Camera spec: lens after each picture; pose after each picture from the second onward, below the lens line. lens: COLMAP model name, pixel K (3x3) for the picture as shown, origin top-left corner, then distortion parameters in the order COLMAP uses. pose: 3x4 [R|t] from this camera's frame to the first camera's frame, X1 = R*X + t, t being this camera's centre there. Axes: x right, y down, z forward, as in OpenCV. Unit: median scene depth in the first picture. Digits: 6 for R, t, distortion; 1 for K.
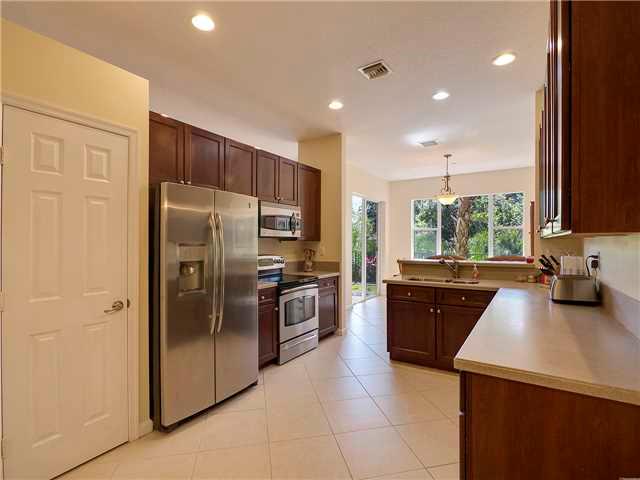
lens RADIAL K [[315.1, 0, 321.4], [0, 315.1, 241.4], [0, 0, 1]] dist [-0.005948, 0.000495]
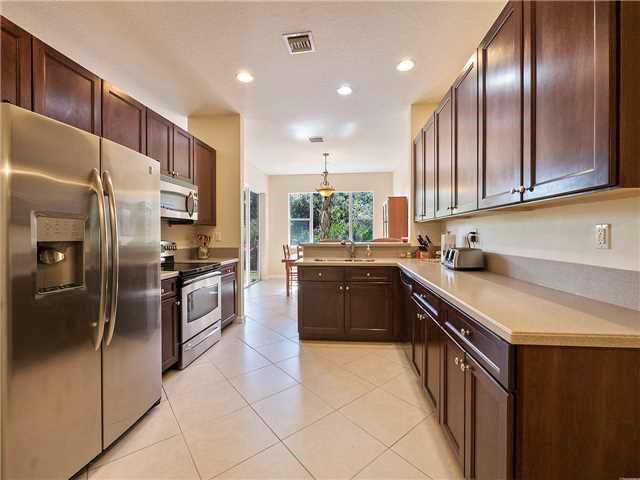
lens RADIAL K [[274.4, 0, 317.4], [0, 274.4, 235.0], [0, 0, 1]] dist [-0.002448, 0.000872]
pose [[0.898627, -0.006682, 0.438663, -0.119752], [0.005130, 0.999976, 0.004723, 0.031031], [-0.438684, -0.001994, 0.898639, 0.175960]]
